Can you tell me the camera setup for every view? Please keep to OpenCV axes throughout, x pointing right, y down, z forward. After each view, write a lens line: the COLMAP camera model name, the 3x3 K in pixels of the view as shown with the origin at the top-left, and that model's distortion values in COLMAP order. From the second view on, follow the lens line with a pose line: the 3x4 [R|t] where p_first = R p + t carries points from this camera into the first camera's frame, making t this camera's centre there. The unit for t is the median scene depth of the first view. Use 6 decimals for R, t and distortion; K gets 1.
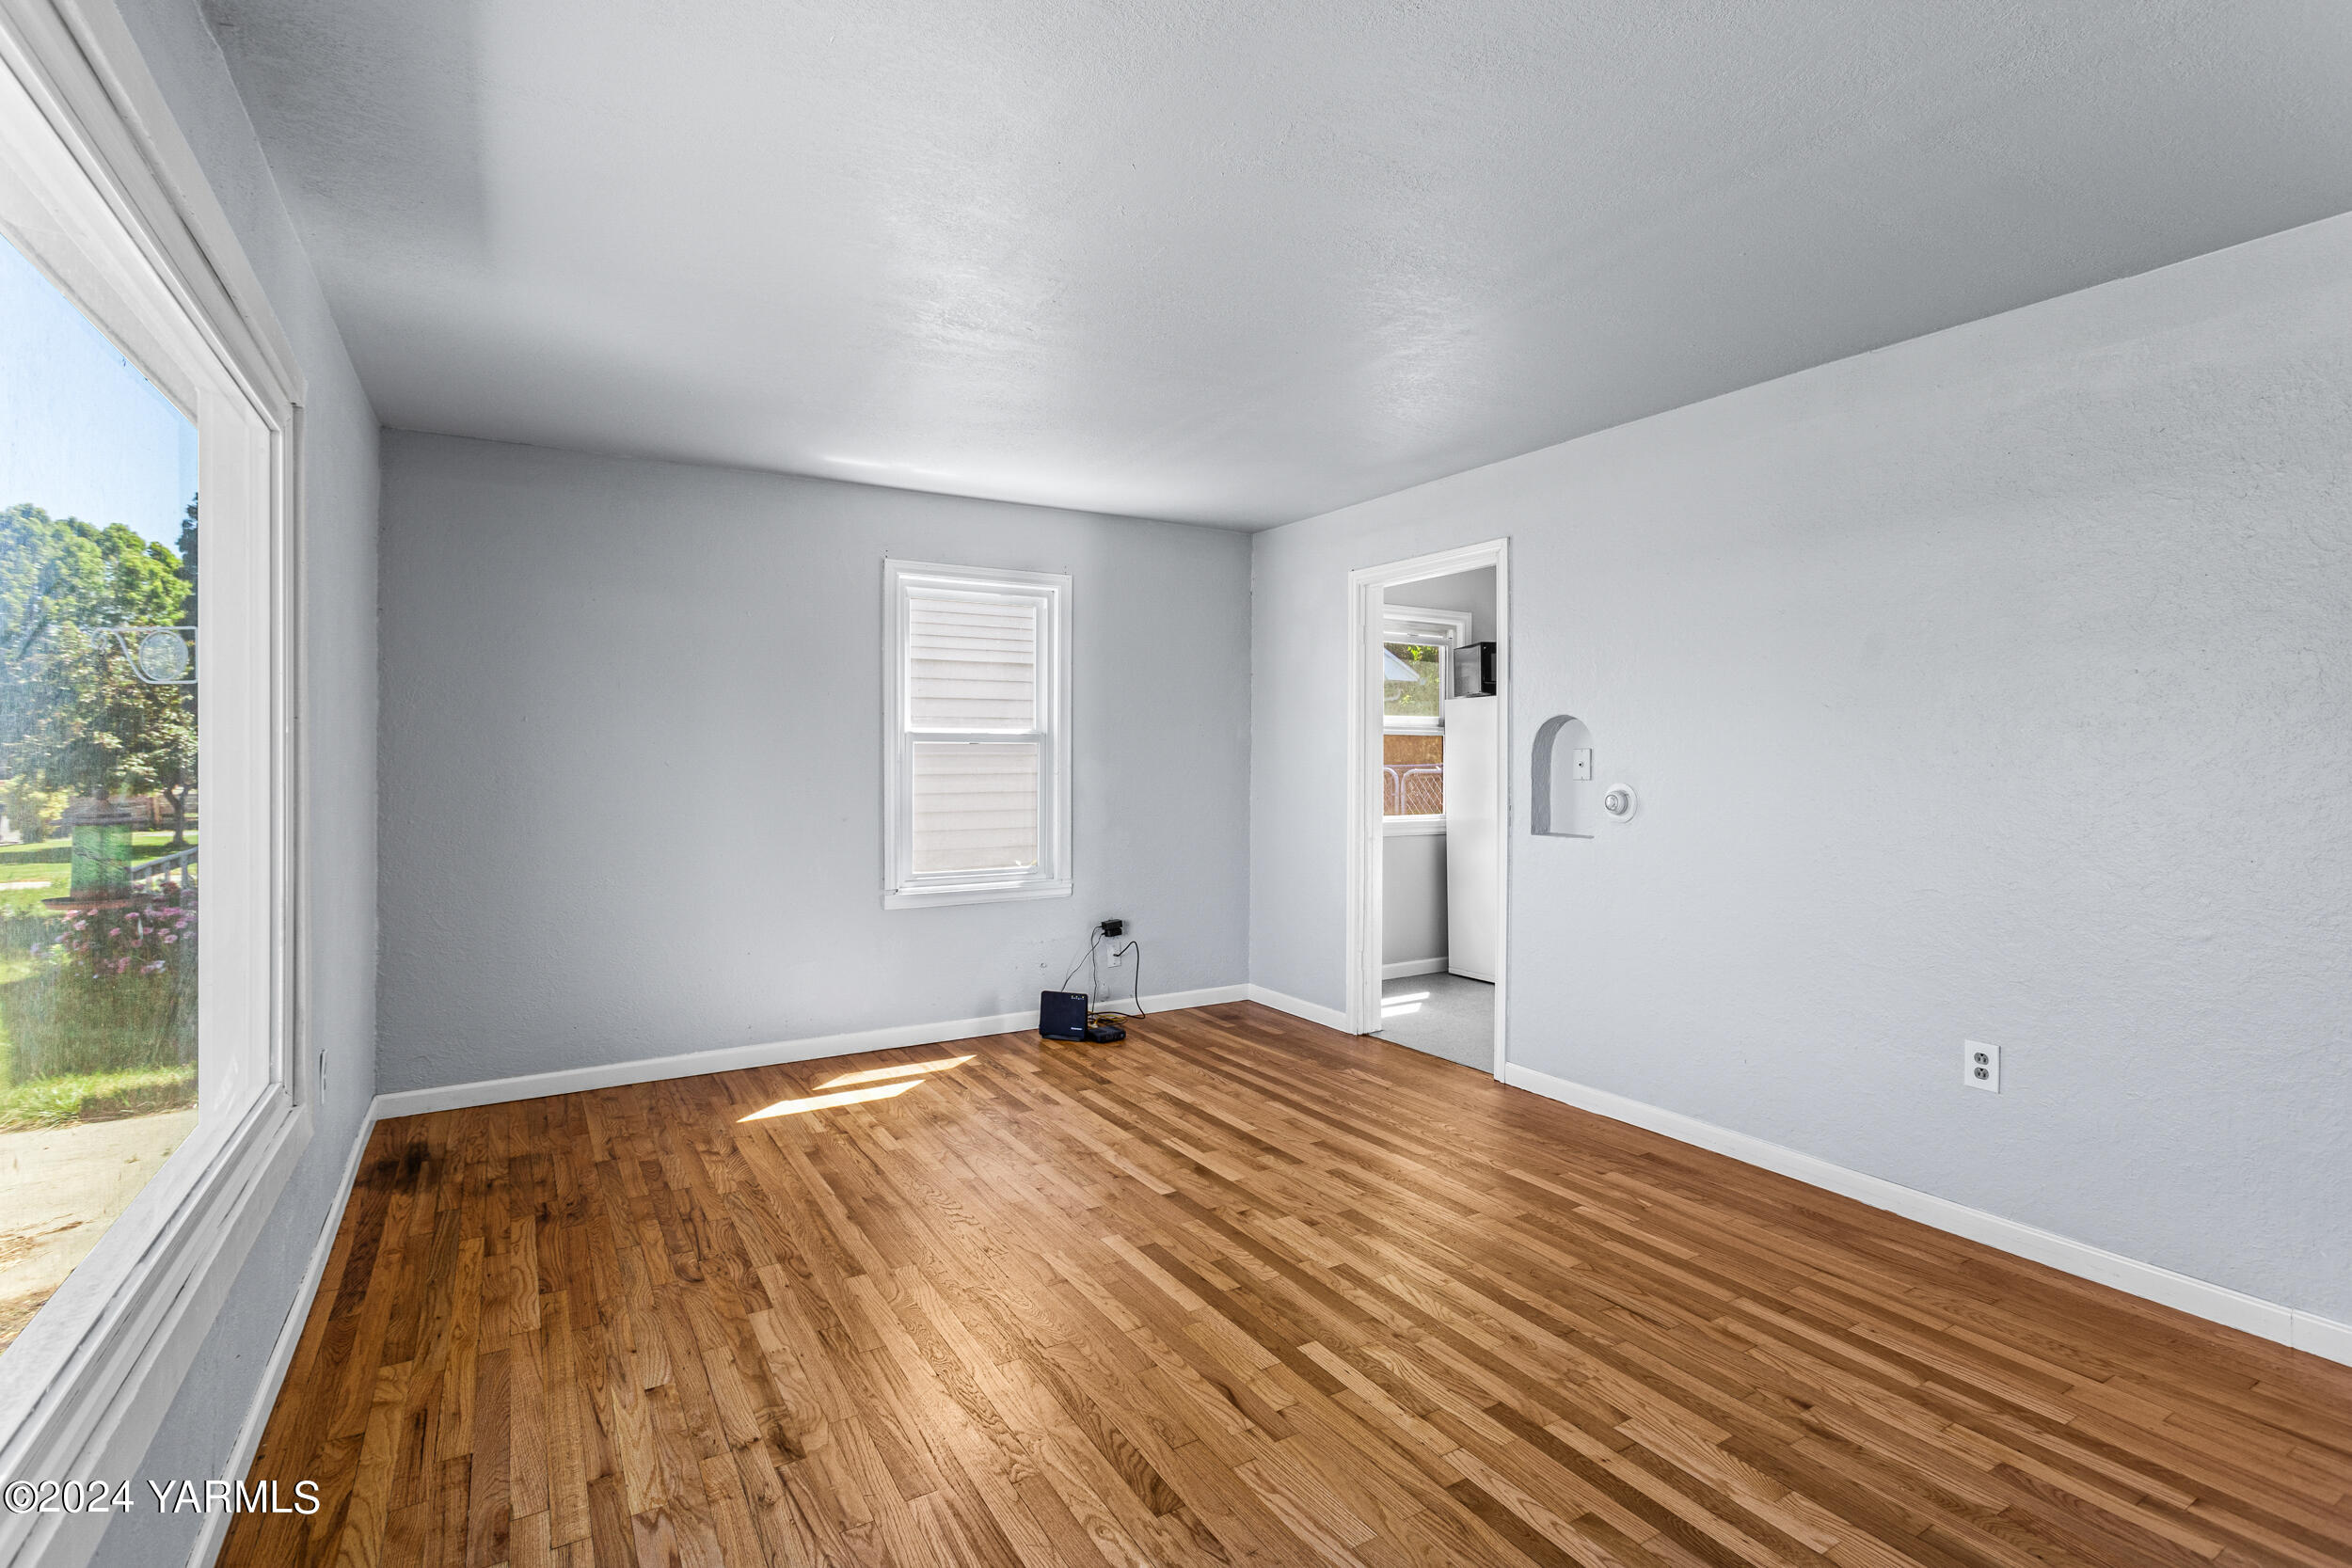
lens RADIAL K [[1132.4, 0, 1178.3], [0, 1132.4, 770.7], [0, 0, 1]] dist [-0.004541, 0.000118]
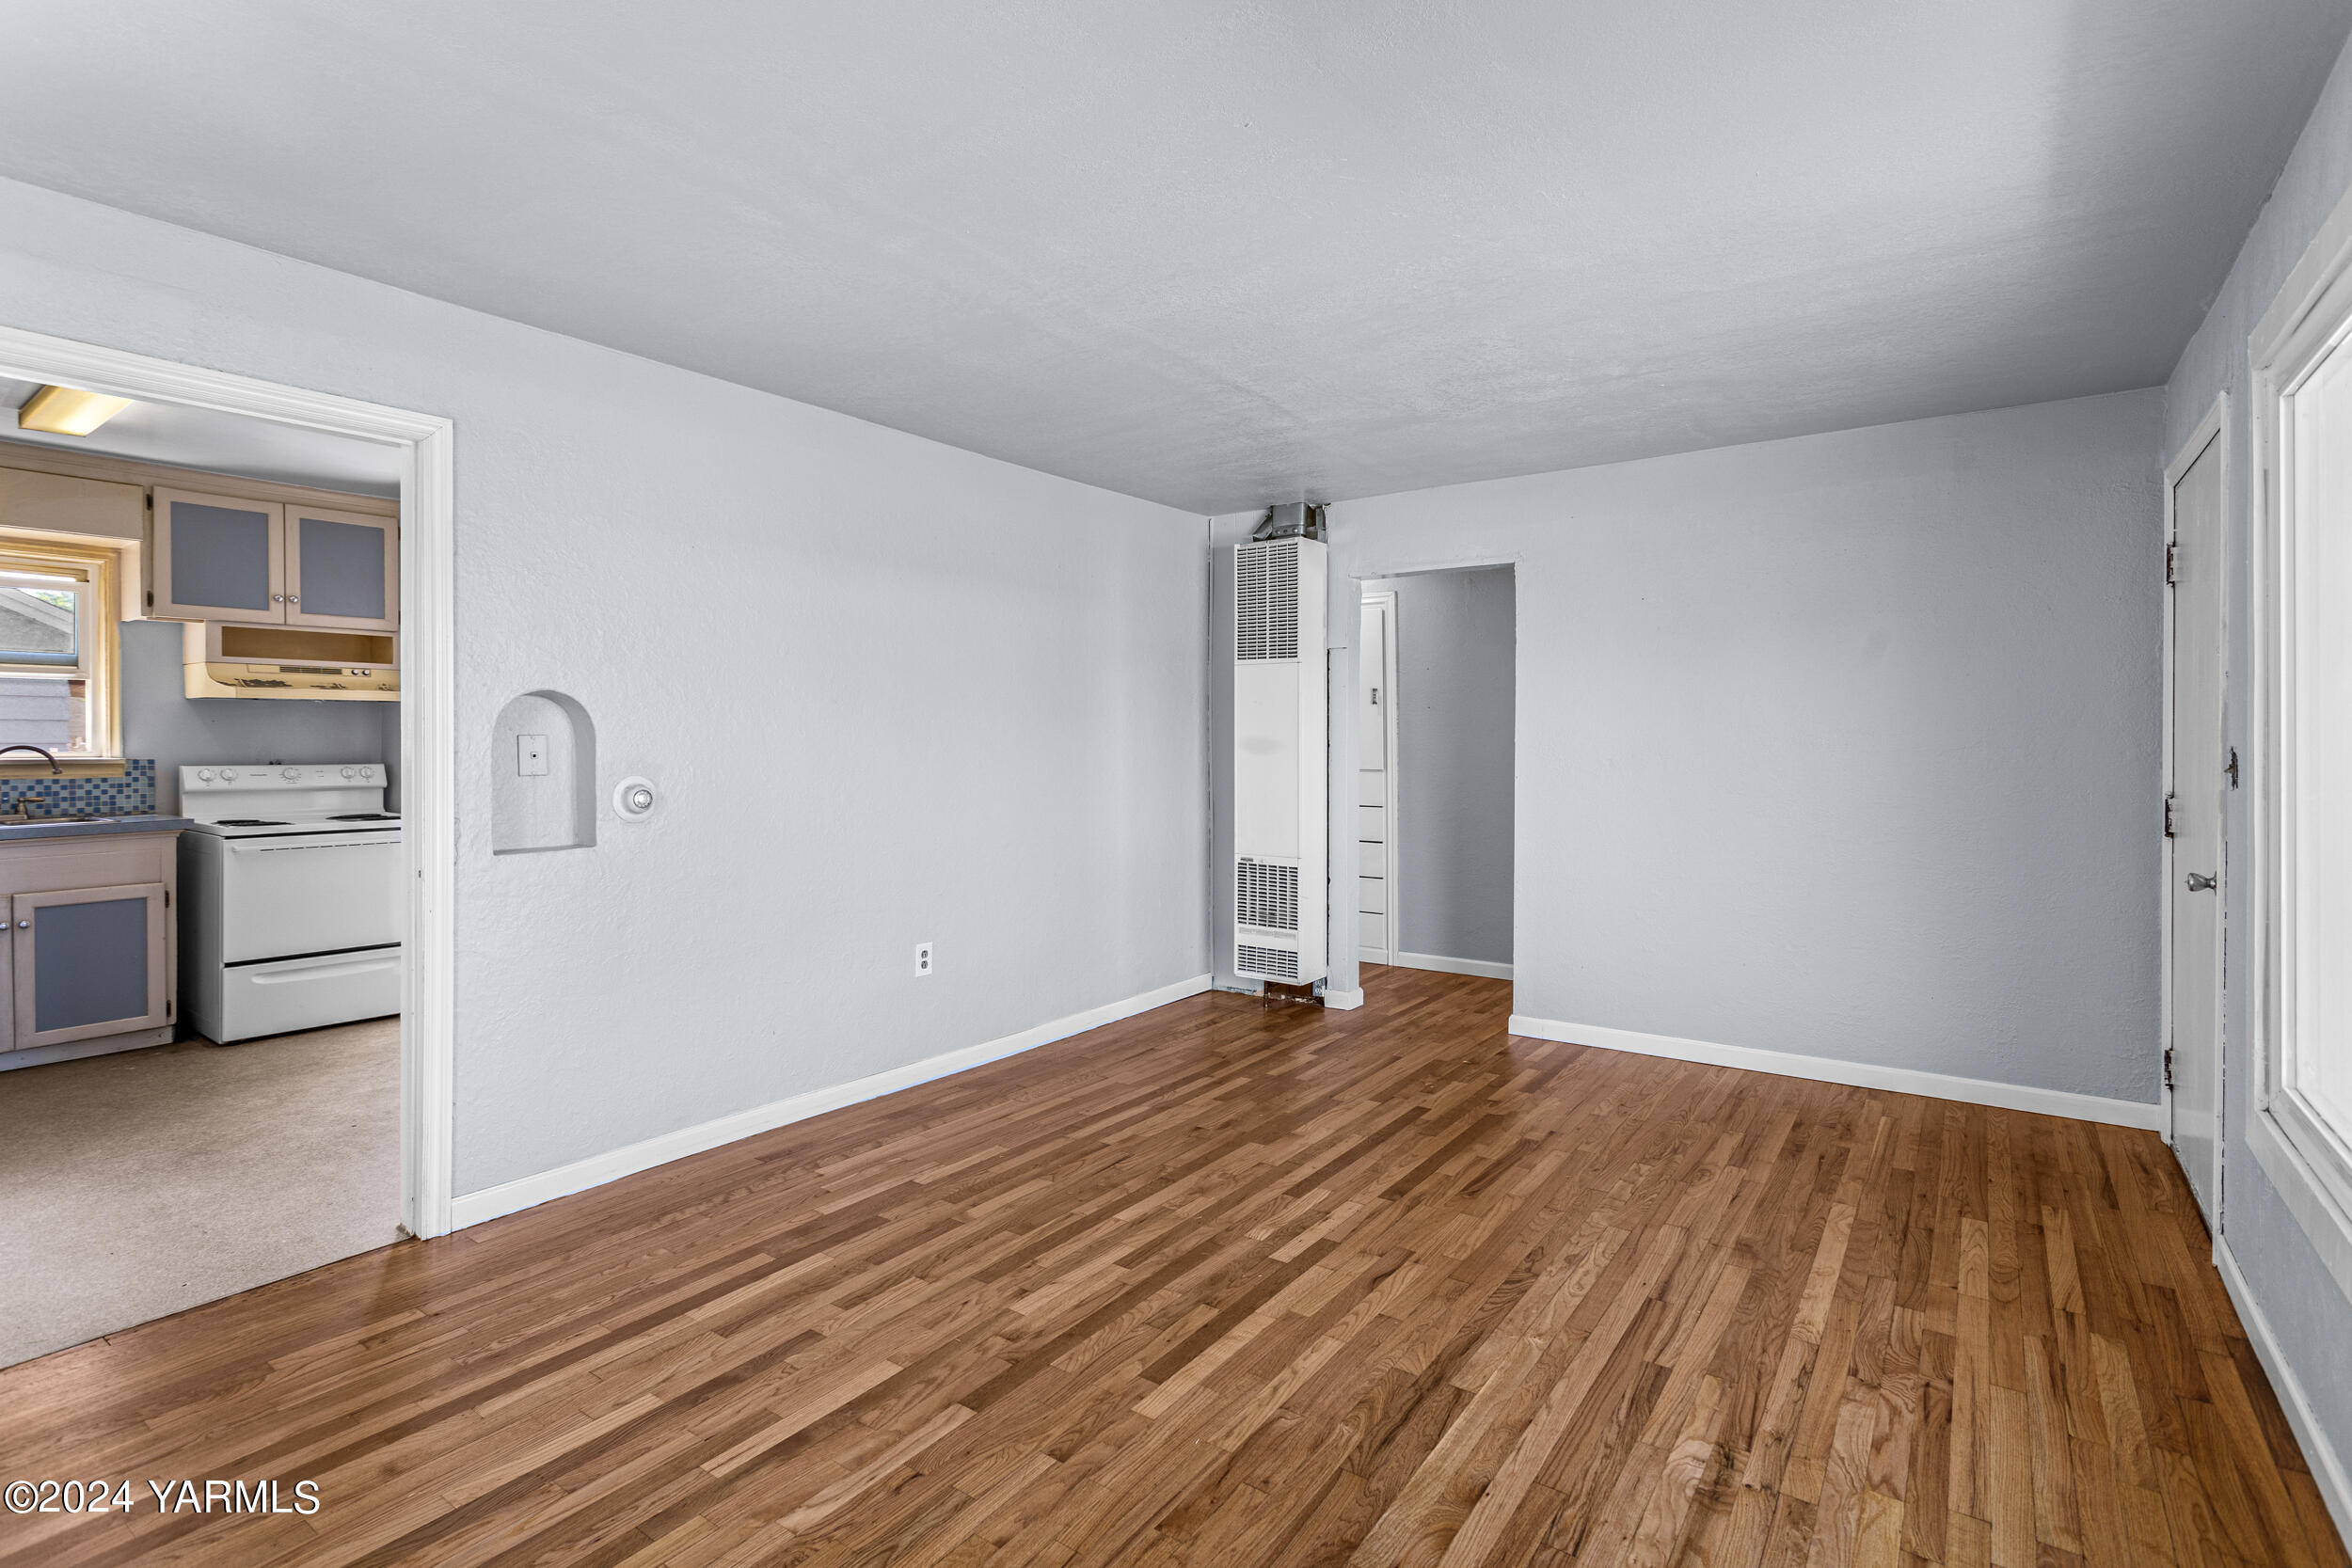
lens RADIAL K [[1132.4, 0, 1177.9], [0, 1132.4, 761.8], [0, 0, 1]] dist [-0.004541, 0.000118]
pose [[-0.404900, -0.014043, 0.914253, -0.739088], [0.016297, 0.999612, 0.022572, -0.017233], [-0.914216, 0.024039, -0.404514, 1.295108]]
